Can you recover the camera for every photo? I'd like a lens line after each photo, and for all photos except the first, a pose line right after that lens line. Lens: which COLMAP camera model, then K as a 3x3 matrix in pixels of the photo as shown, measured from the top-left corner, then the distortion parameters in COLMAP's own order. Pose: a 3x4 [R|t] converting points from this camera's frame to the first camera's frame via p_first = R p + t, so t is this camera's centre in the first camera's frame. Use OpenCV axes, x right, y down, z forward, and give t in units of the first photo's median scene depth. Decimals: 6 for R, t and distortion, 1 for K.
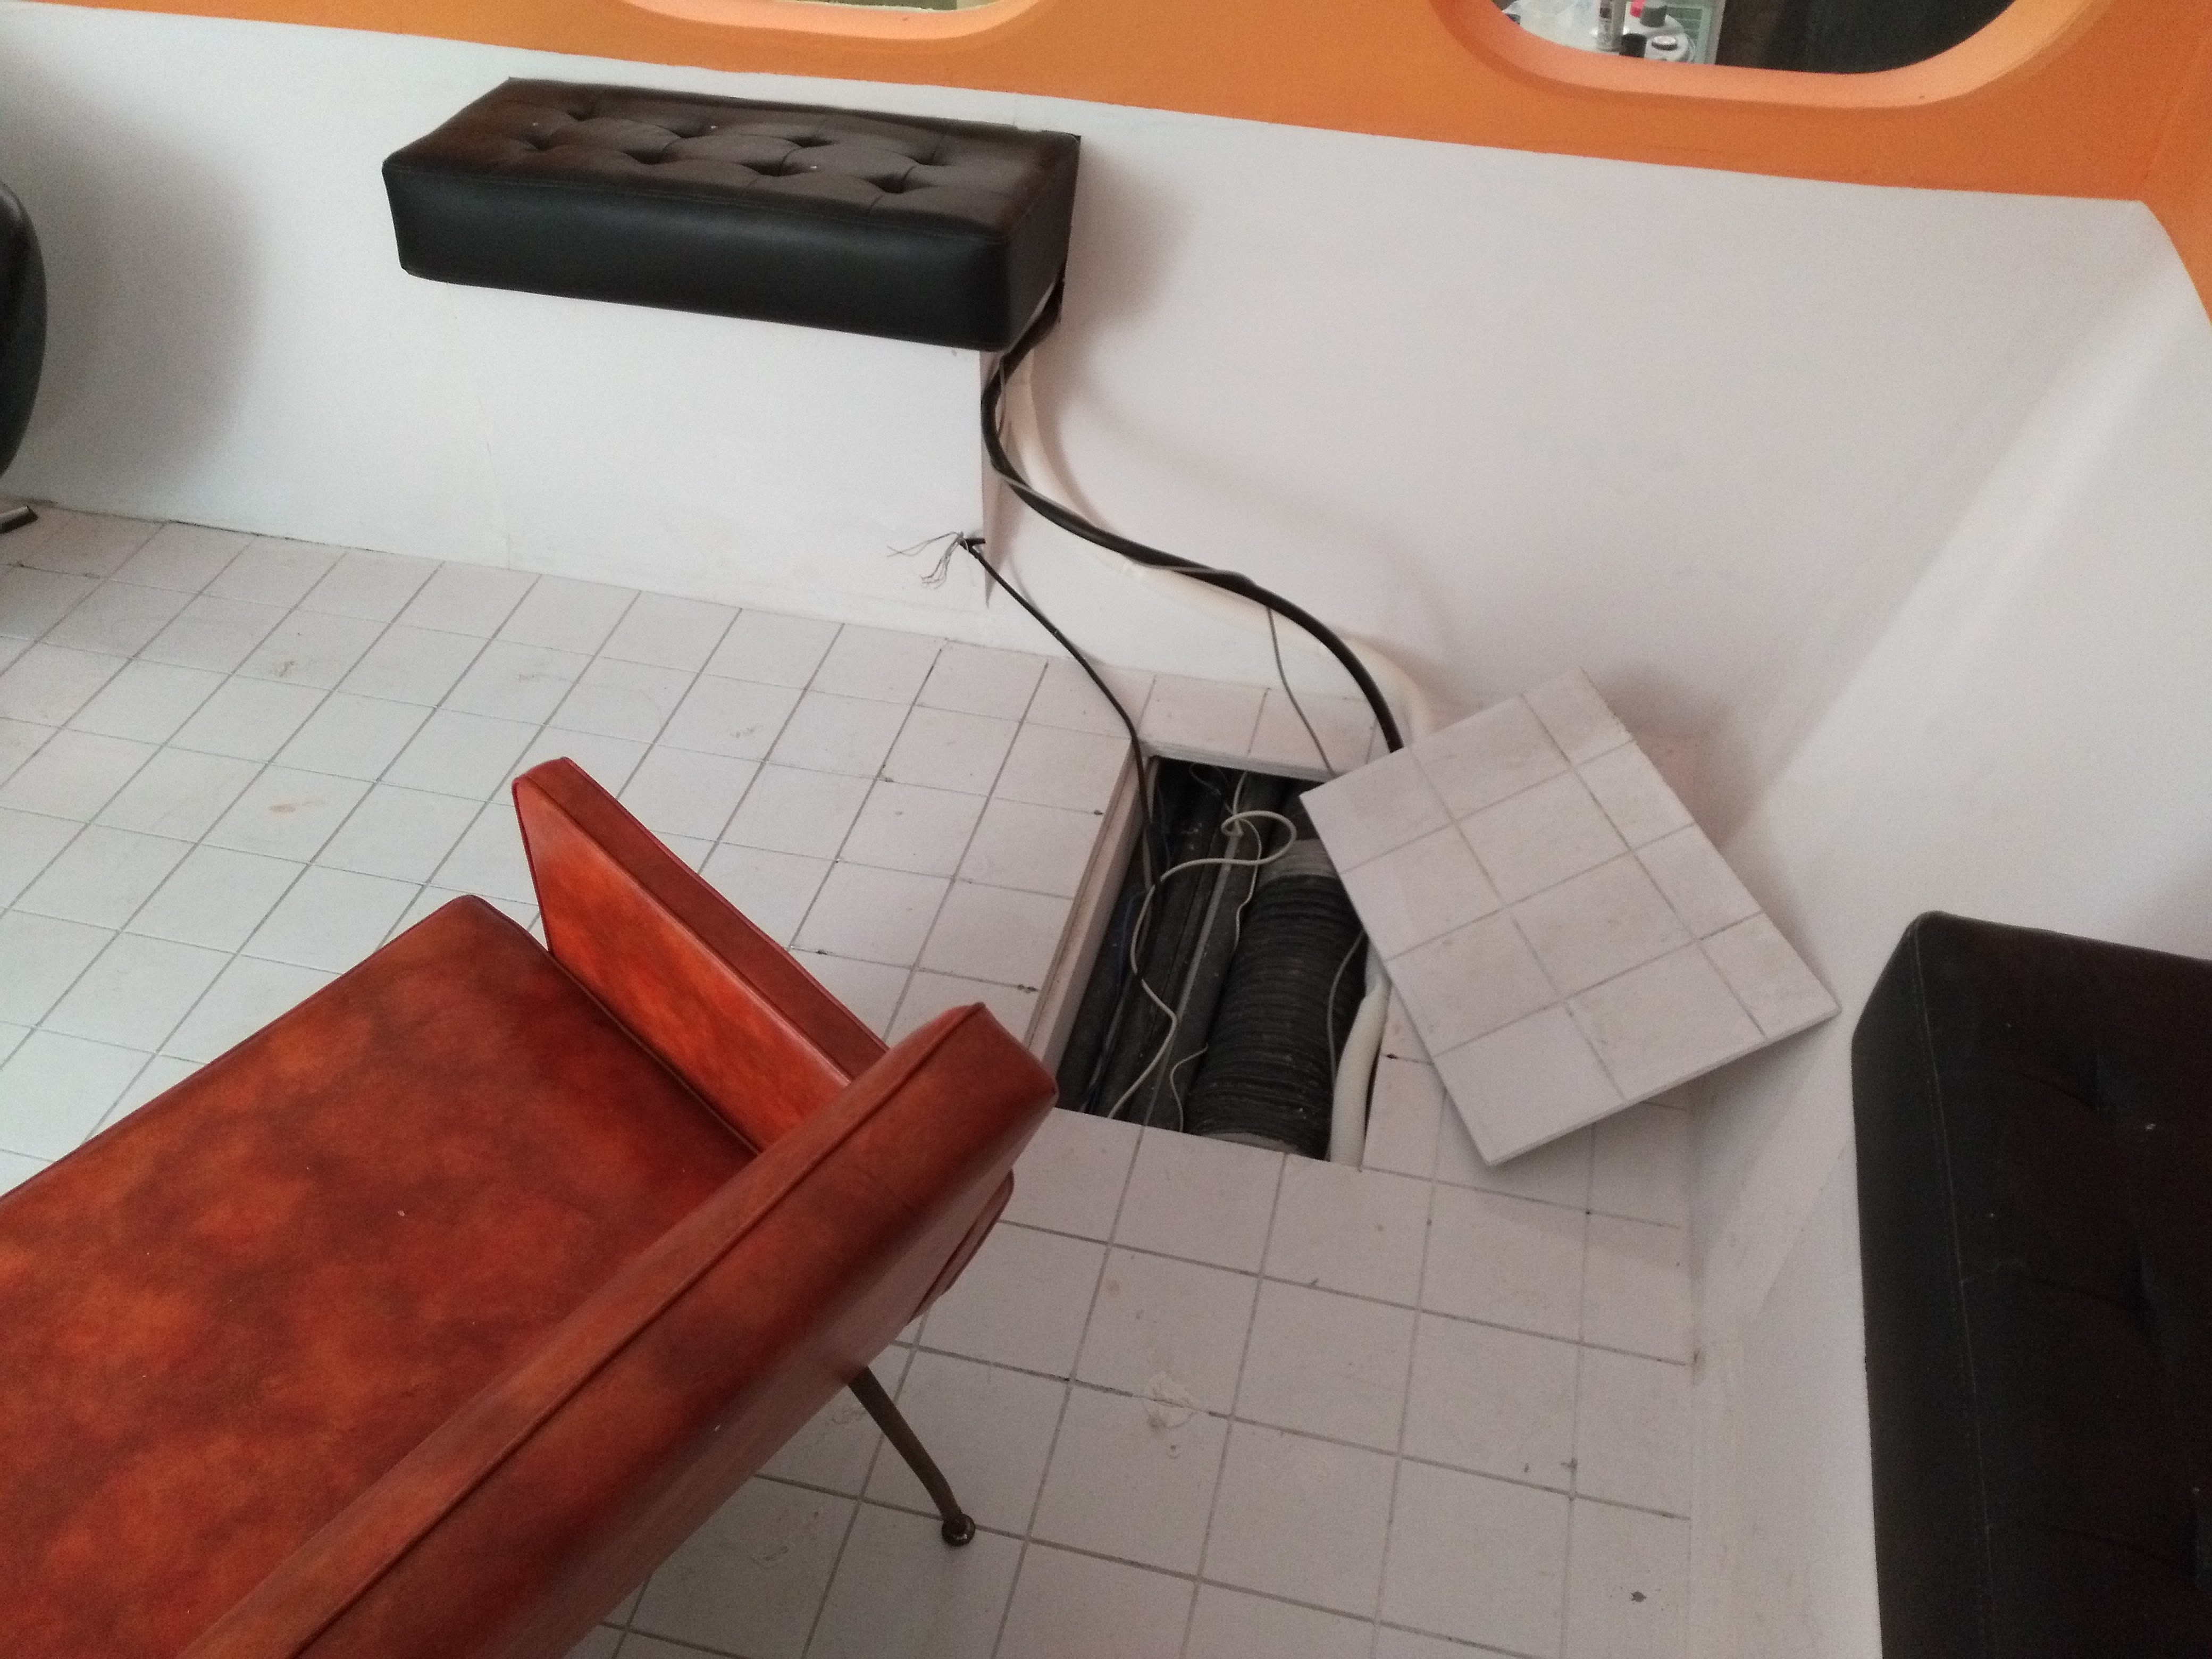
lens RADIAL K [[1793.7, 0, 1106.0], [0, 1793.7, 829.5], [0, 0, 1]] dist [0.127010, -0.261587]
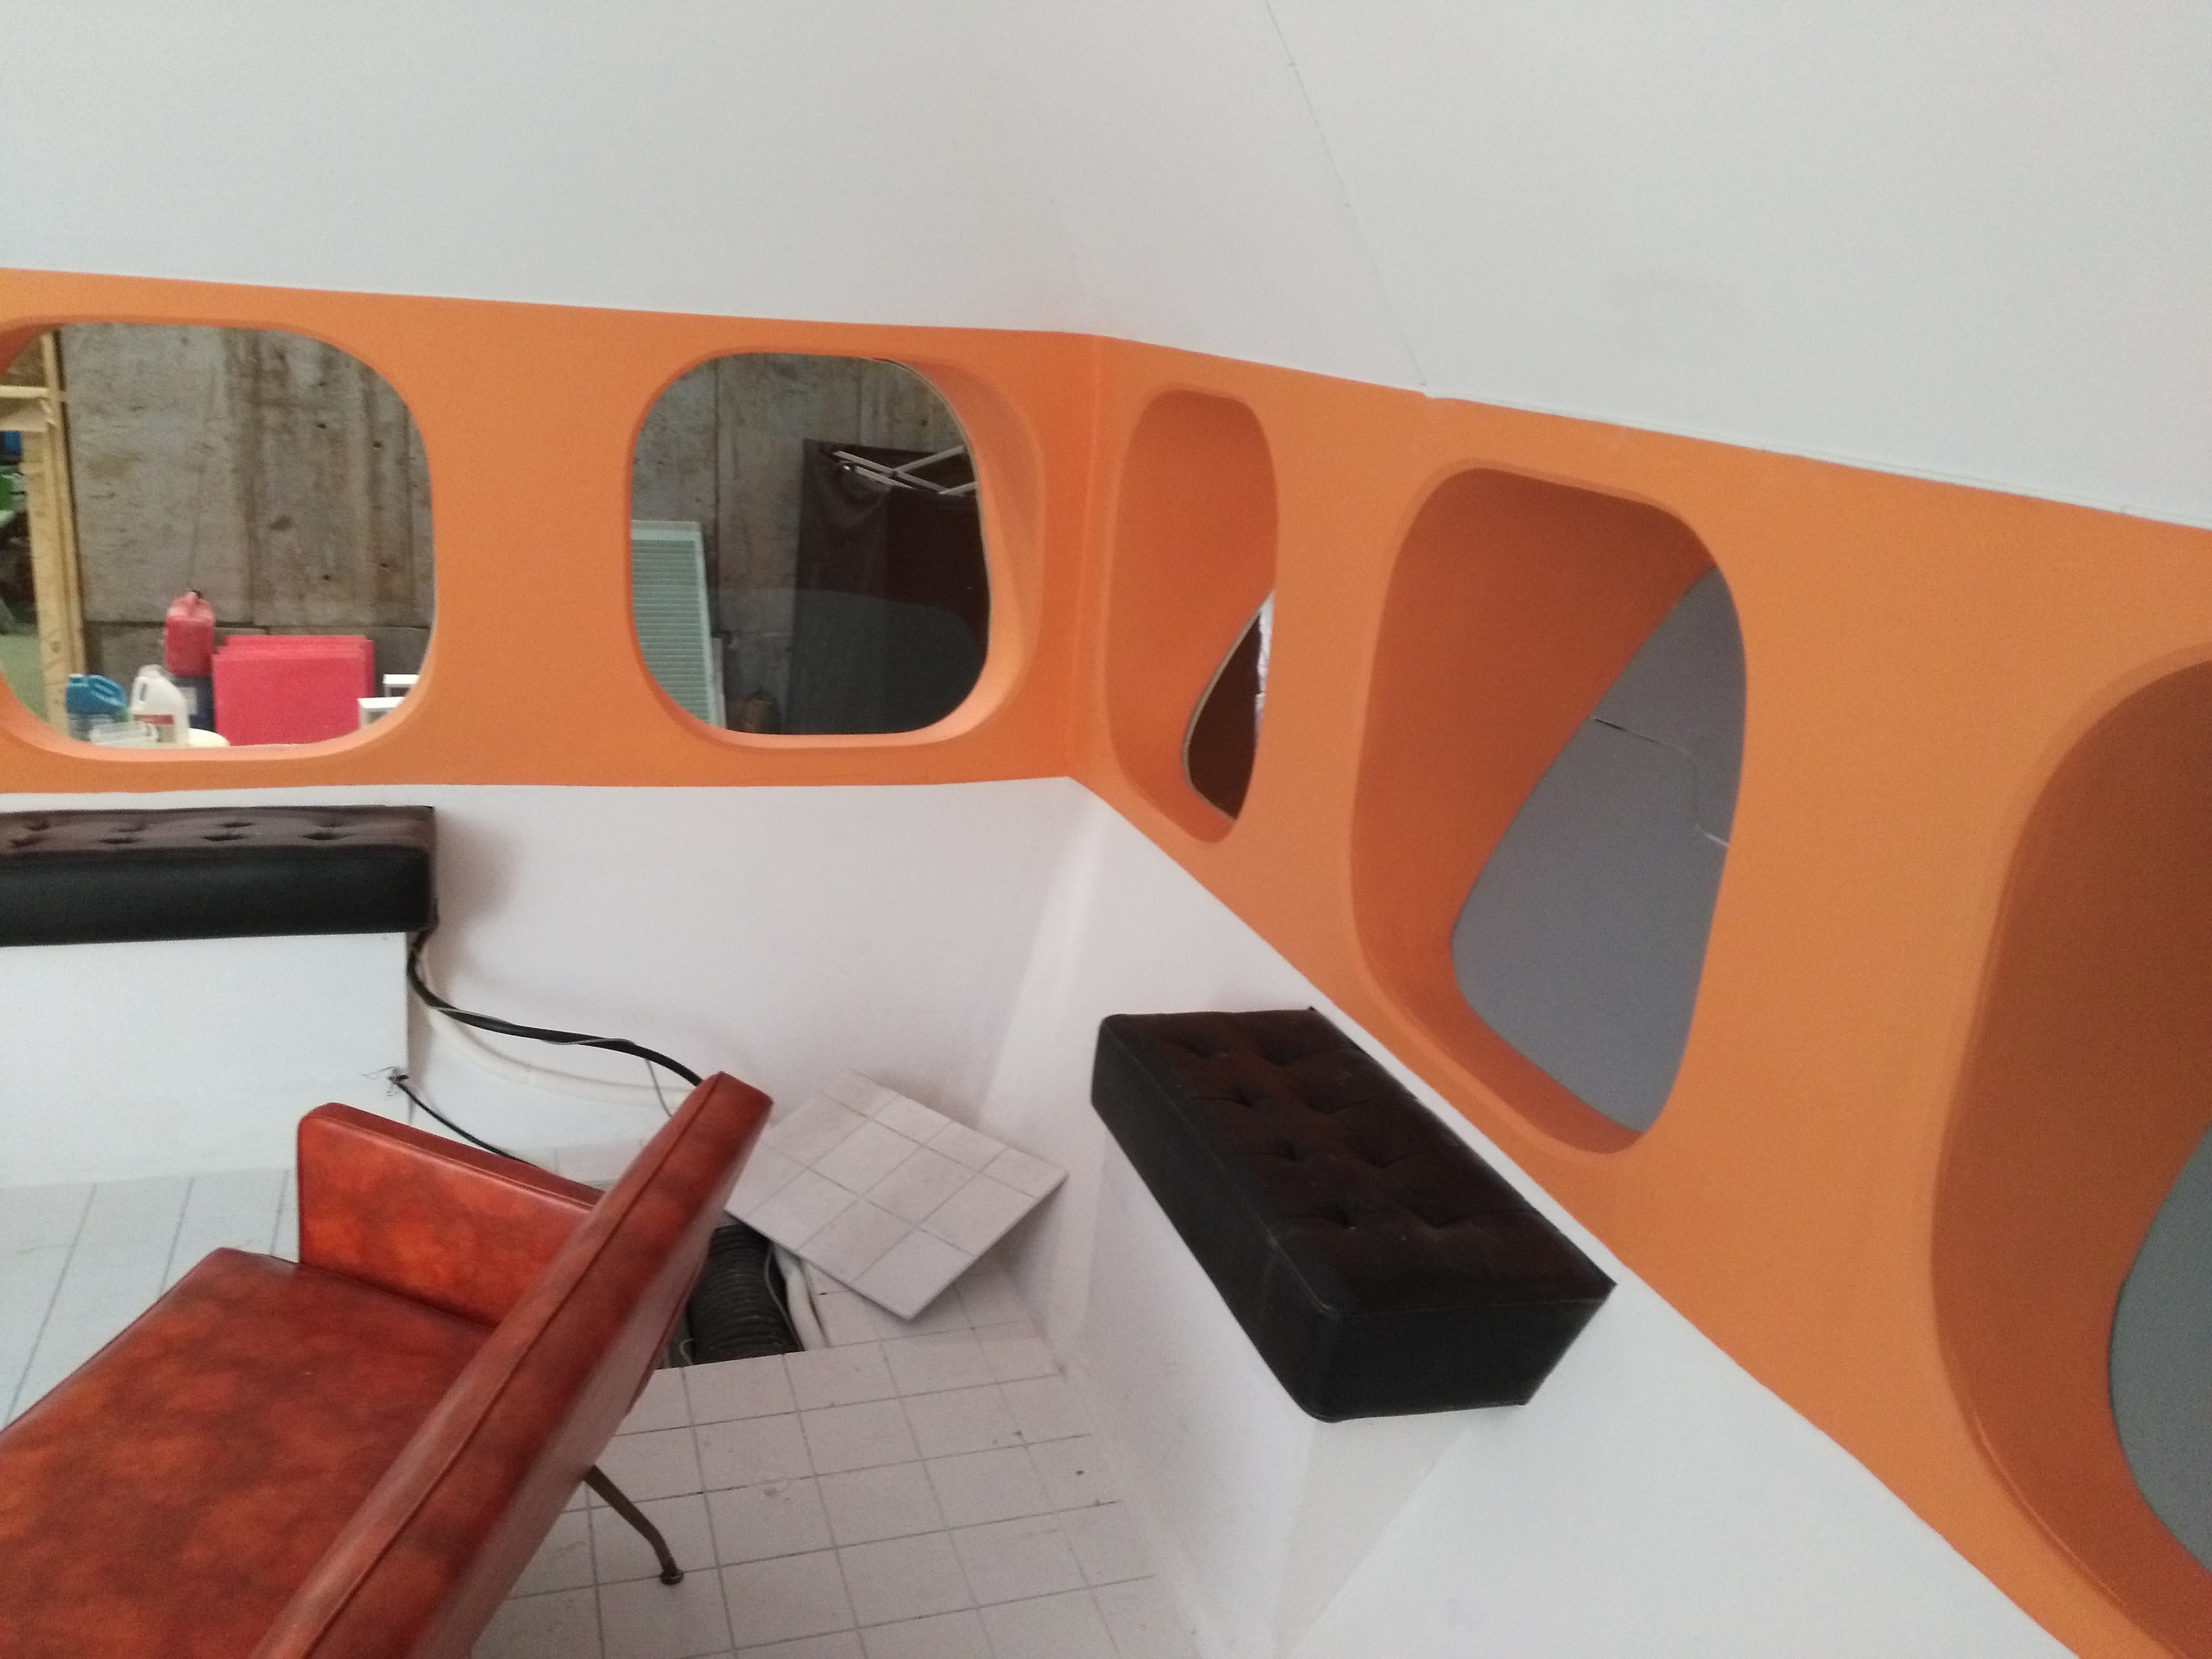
lens RADIAL K [[1793.7, 0, 1106.0], [0, 1793.7, 829.5], [0, 0, 1]] dist [0.127010, -0.261587]
pose [[0.842998, -0.094273, 0.529591, -0.445790], [0.310506, 0.889219, -0.335969, 0.396988], [-0.439250, 0.447663, 0.778882, -0.501052]]
